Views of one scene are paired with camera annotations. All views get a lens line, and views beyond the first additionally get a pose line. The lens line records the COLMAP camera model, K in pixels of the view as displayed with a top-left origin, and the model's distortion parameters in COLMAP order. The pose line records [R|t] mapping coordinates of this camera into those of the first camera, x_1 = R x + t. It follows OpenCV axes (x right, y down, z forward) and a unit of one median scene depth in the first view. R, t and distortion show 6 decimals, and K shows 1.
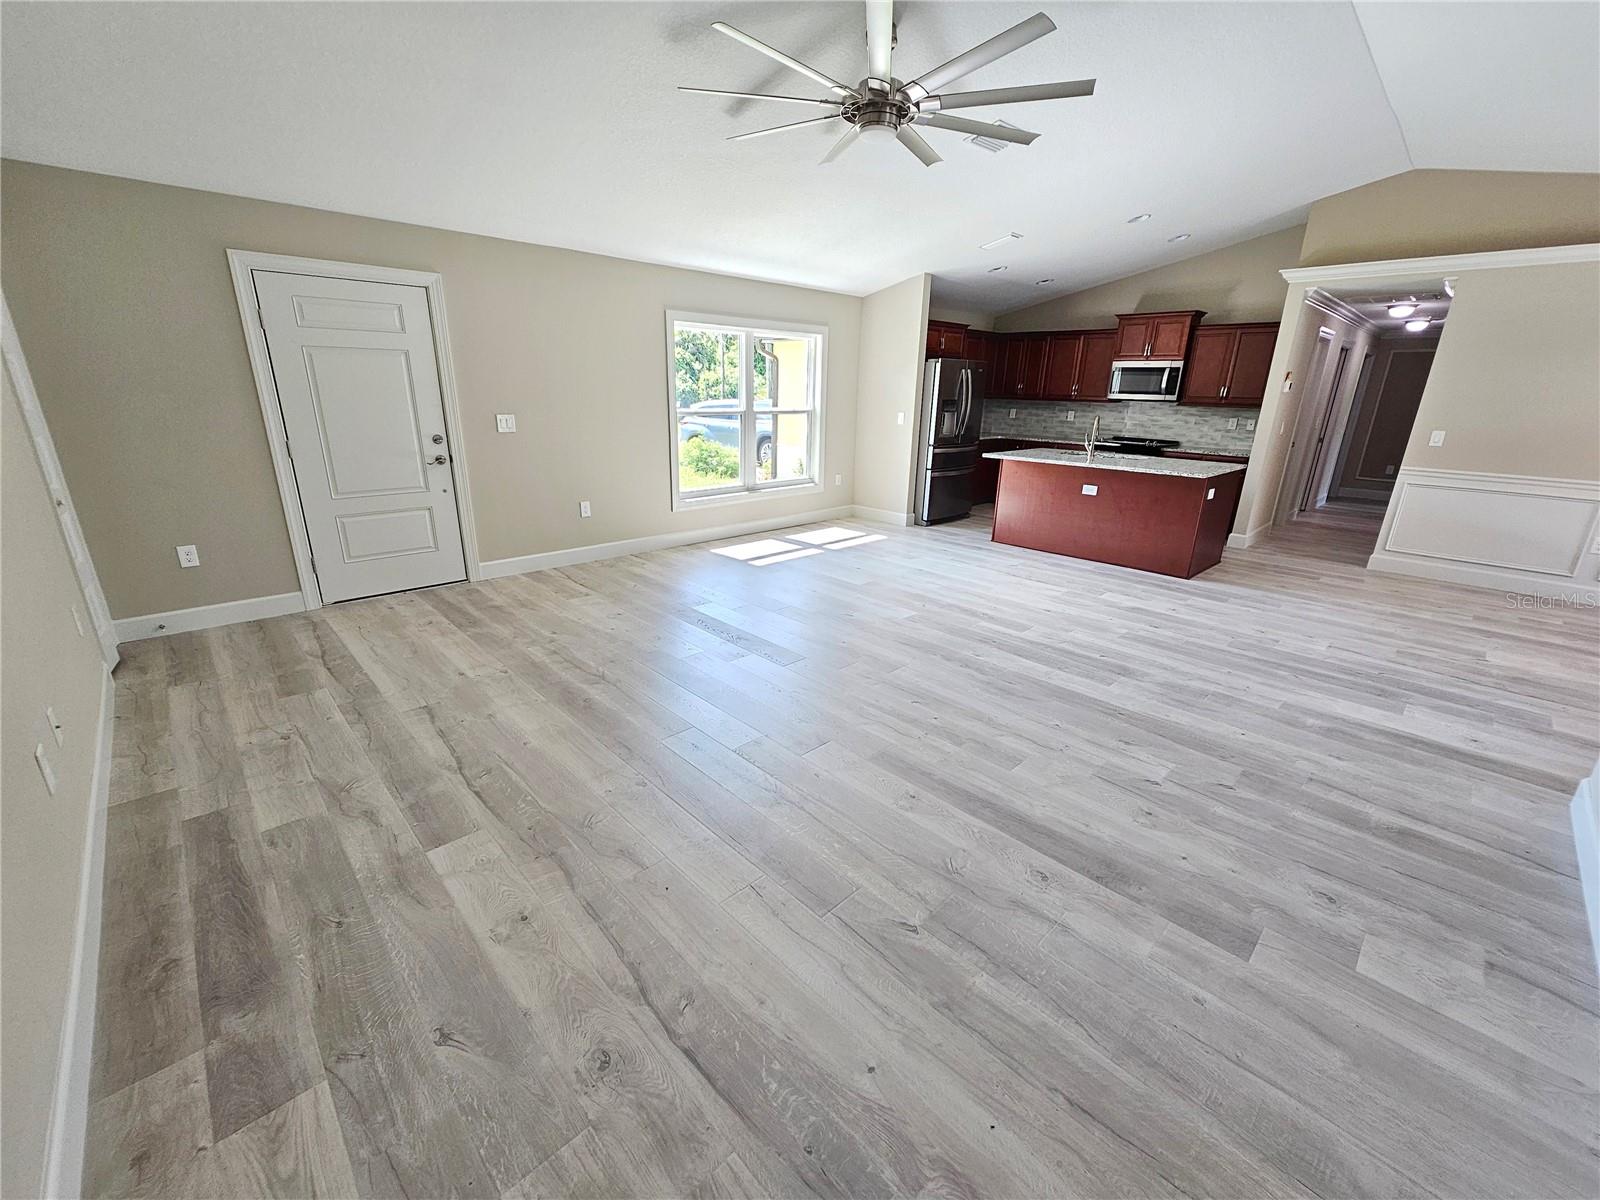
lens RADIAL K [[653.2, 0, 792.6], [0, 653.2, 593.6], [0, 0, 1]] dist [0.000595, -0.000996]
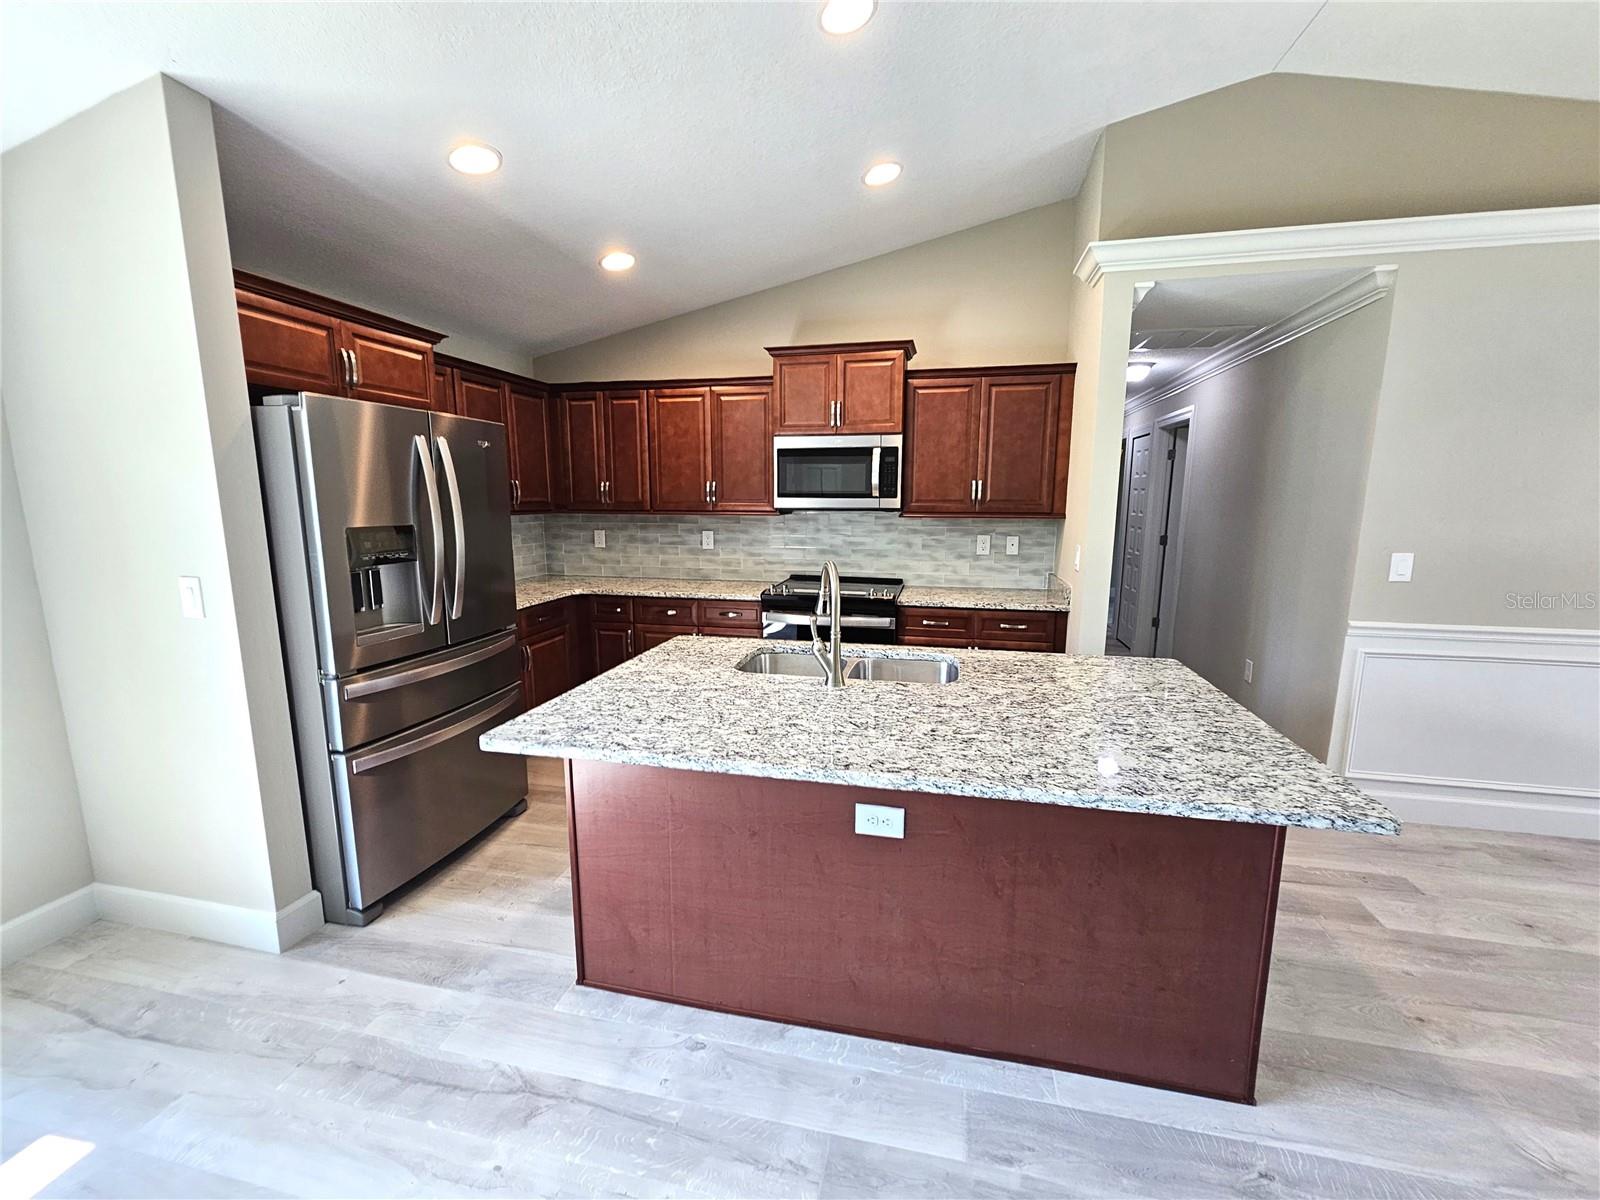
lens RADIAL K [[653.2, 0, 800.4], [0, 653.2, 602.9], [0, 0, 1]] dist [0.000595, -0.000996]
pose [[0.831465, -0.105266, 0.545513, 0.302283], [0.182616, 0.979111, -0.089405, -0.251296], [-0.524706, 0.173957, 0.833320, 0.824070]]
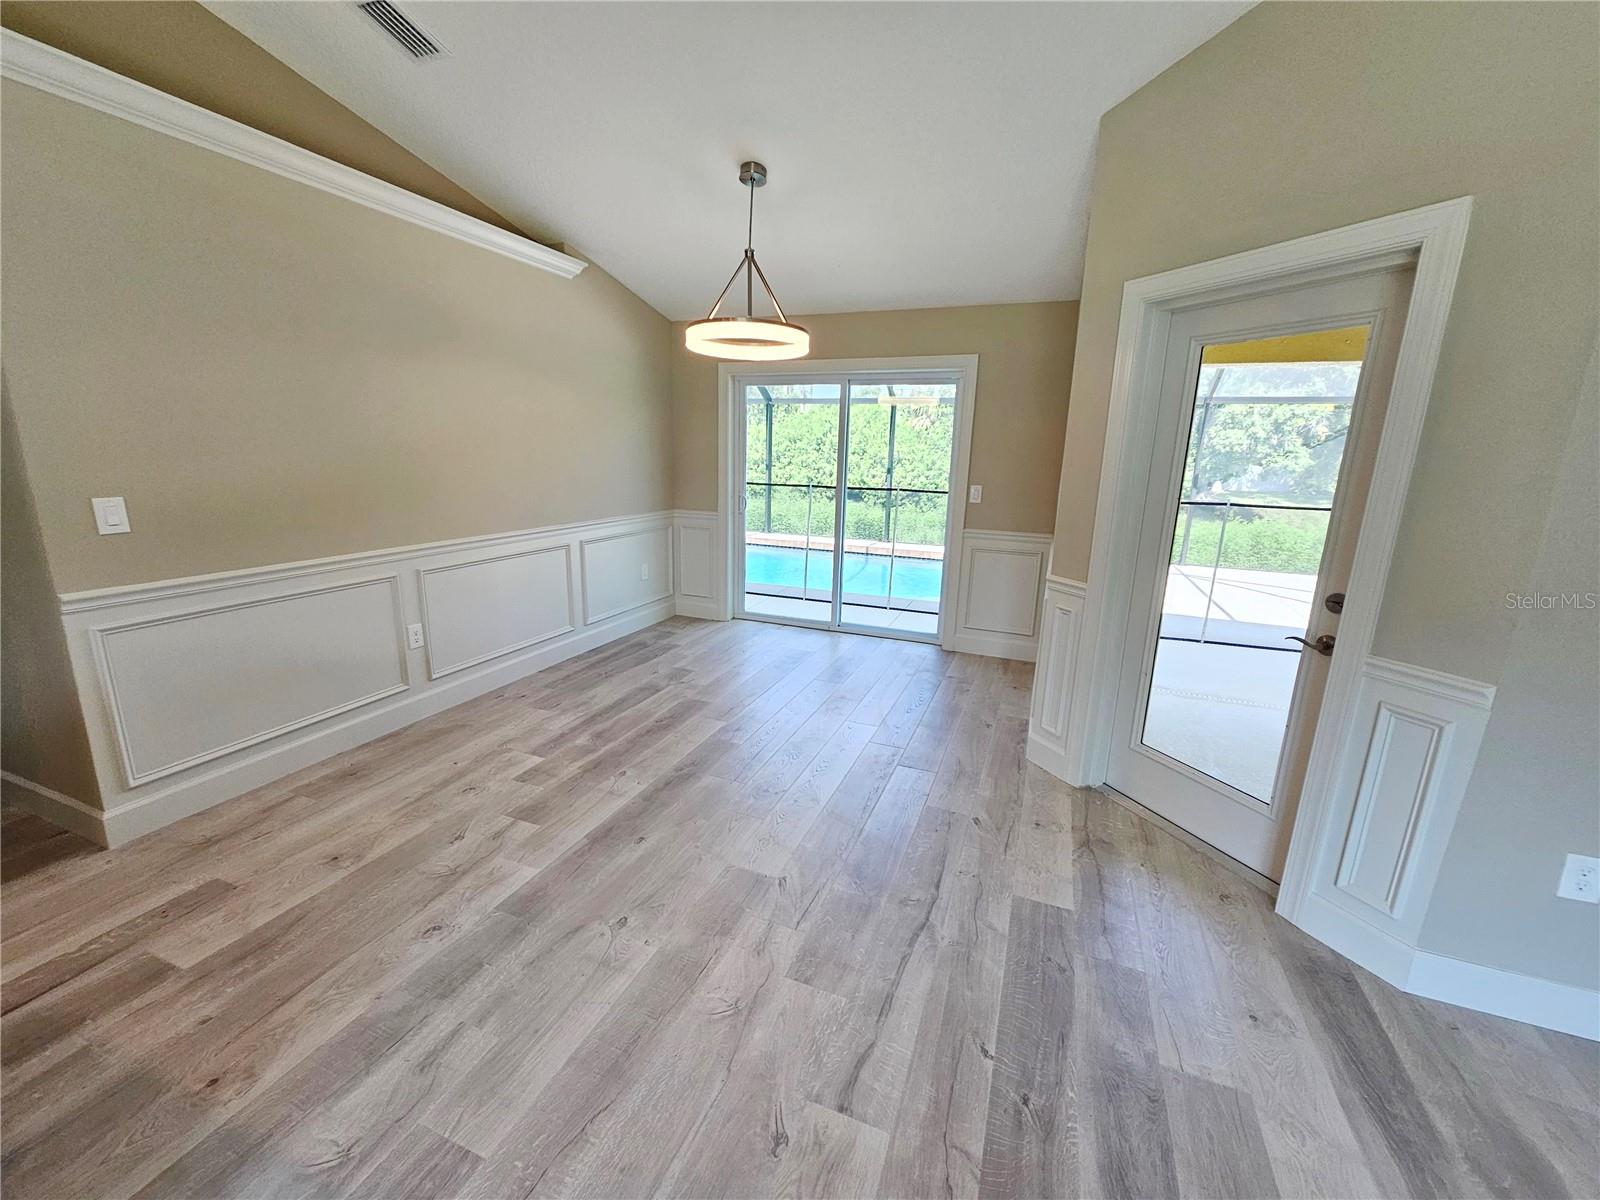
lens RADIAL K [[653.2, 0, 784.8], [0, 653.2, 601.6], [0, 0, 1]] dist [0.000595, -0.000996]
pose [[-0.413429, -0.224236, 0.882494, 0.442182], [0.255158, 0.901838, 0.348687, -0.223546], [-0.874054, 0.369333, -0.315630, 0.779968]]
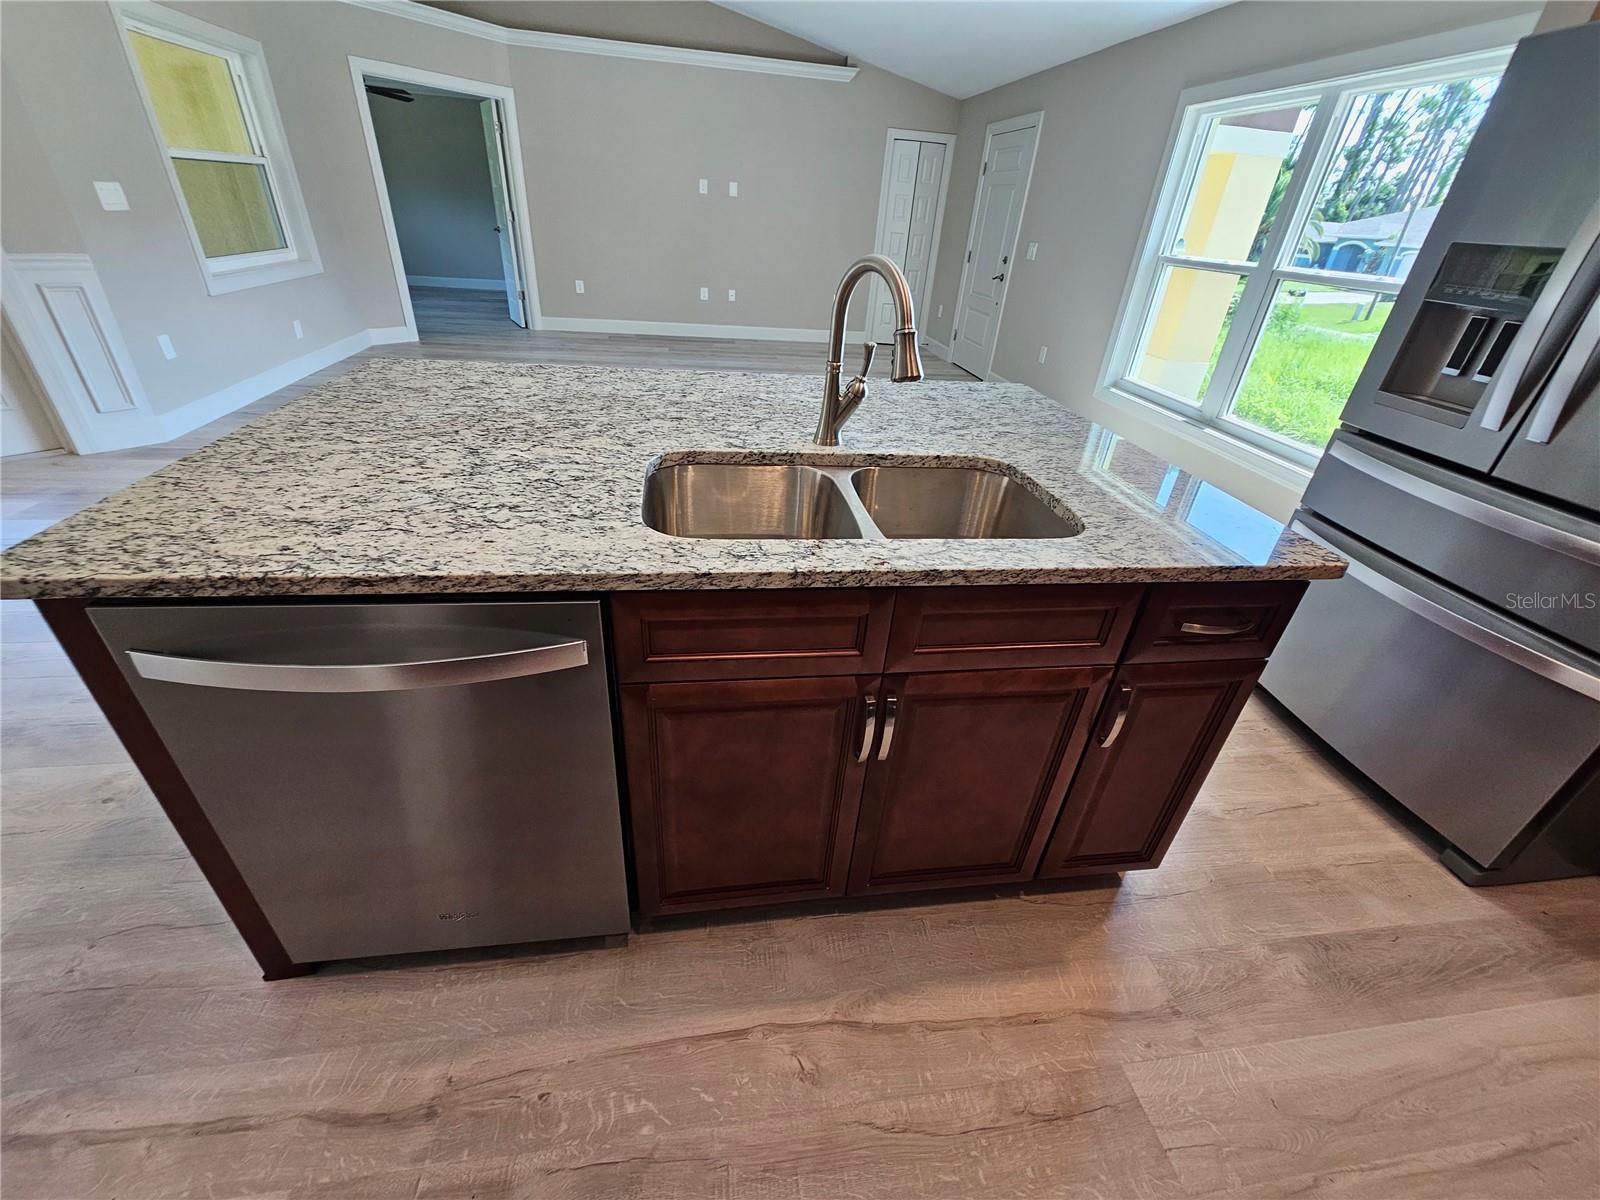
lens RADIAL K [[653.2, 0, 800.3], [0, 653.2, 600.6], [0, 0, 1]] dist [0.000595, -0.000996]
pose [[-0.568500, 0.371492, -0.734031, 0.739911], [-0.324380, 0.718734, 0.614979, -0.347492], [0.756033, 0.587720, -0.288096, 1.237663]]
